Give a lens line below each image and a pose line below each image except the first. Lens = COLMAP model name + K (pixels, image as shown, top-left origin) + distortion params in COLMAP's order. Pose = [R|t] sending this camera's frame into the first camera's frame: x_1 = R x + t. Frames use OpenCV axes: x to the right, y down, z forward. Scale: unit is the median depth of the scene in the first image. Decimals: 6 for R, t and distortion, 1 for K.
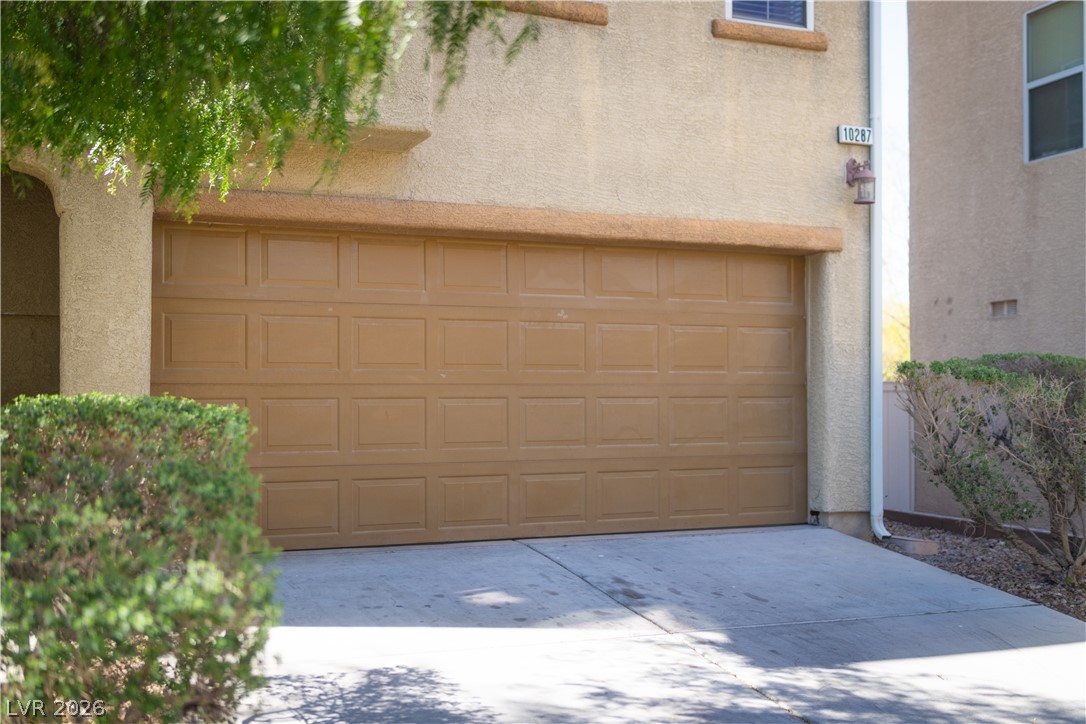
lens RADIAL K [[1088.1, 0, 546.6], [0, 1088.1, 368.7], [0, 0, 1]] dist [0.009331, 0.000000]
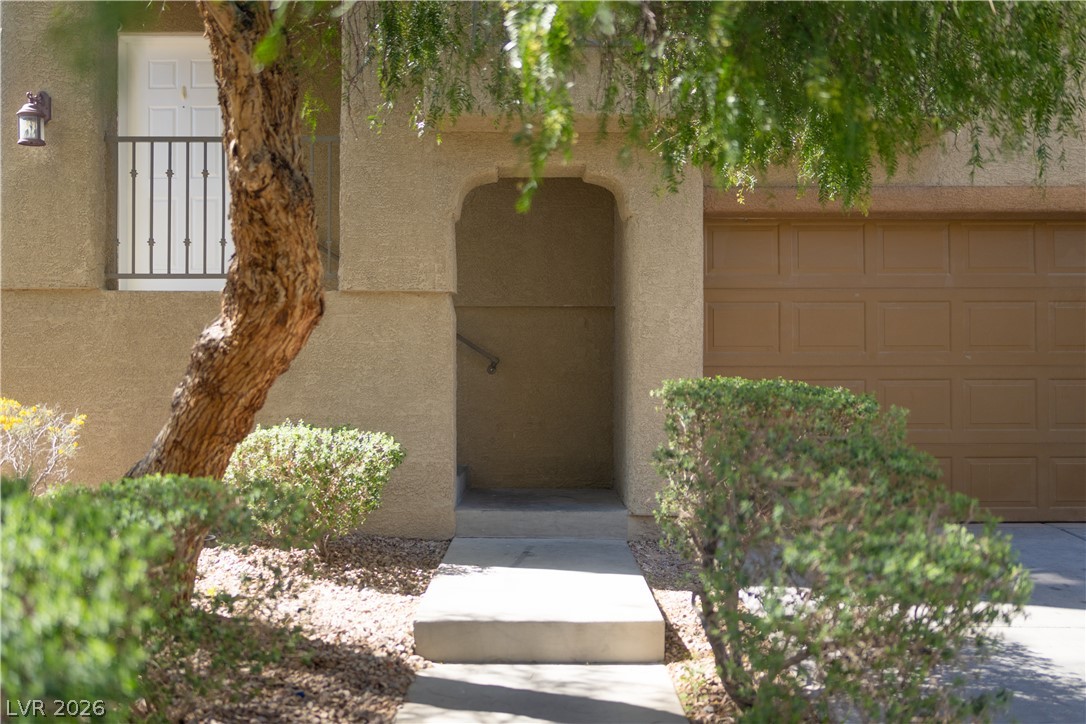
lens RADIAL K [[1088.1, 0, 540.6], [0, 1088.1, 361.2], [0, 0, 1]] dist [0.009331, 0.000000]
pose [[0.937636, -0.004282, -0.347593, -0.123134], [0.009060, 0.999886, 0.012120, -0.006295], [0.347501, -0.014513, 0.937567, -0.092744]]
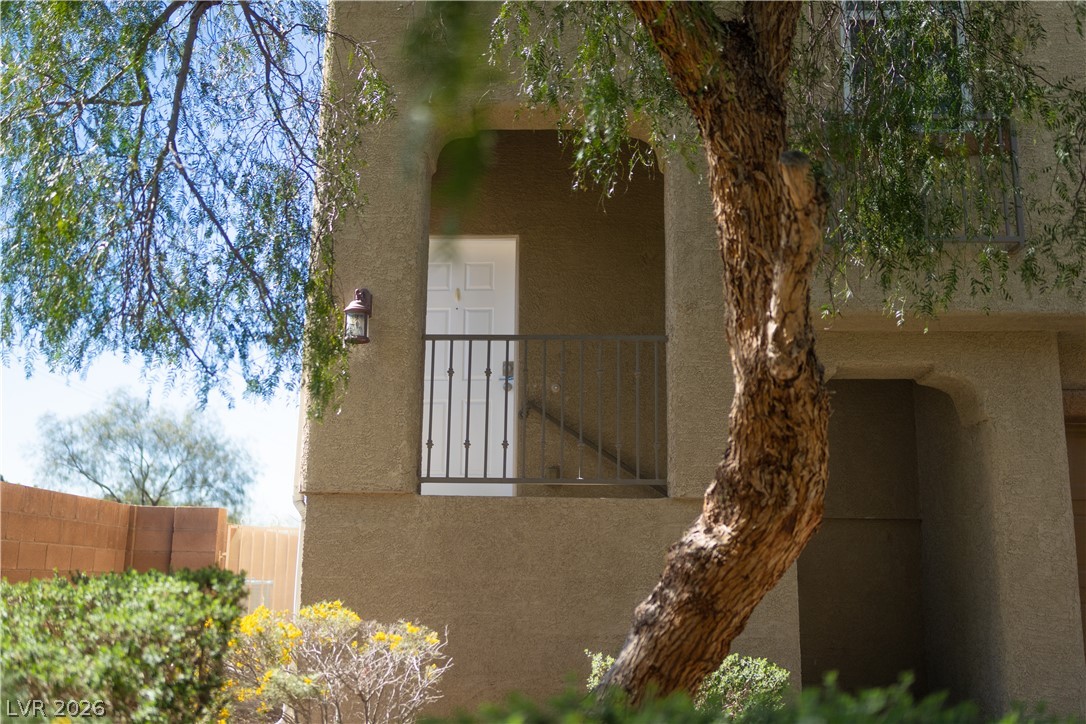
lens RADIAL K [[1088.1, 0, 542.4], [0, 1088.1, 361.7], [0, 0, 1]] dist [0.009331, 0.000000]
pose [[0.921169, -0.067991, -0.383177, -0.387979], [-0.003680, 0.983054, -0.183279, -0.004260], [0.389145, 0.170241, 0.905309, -0.117439]]
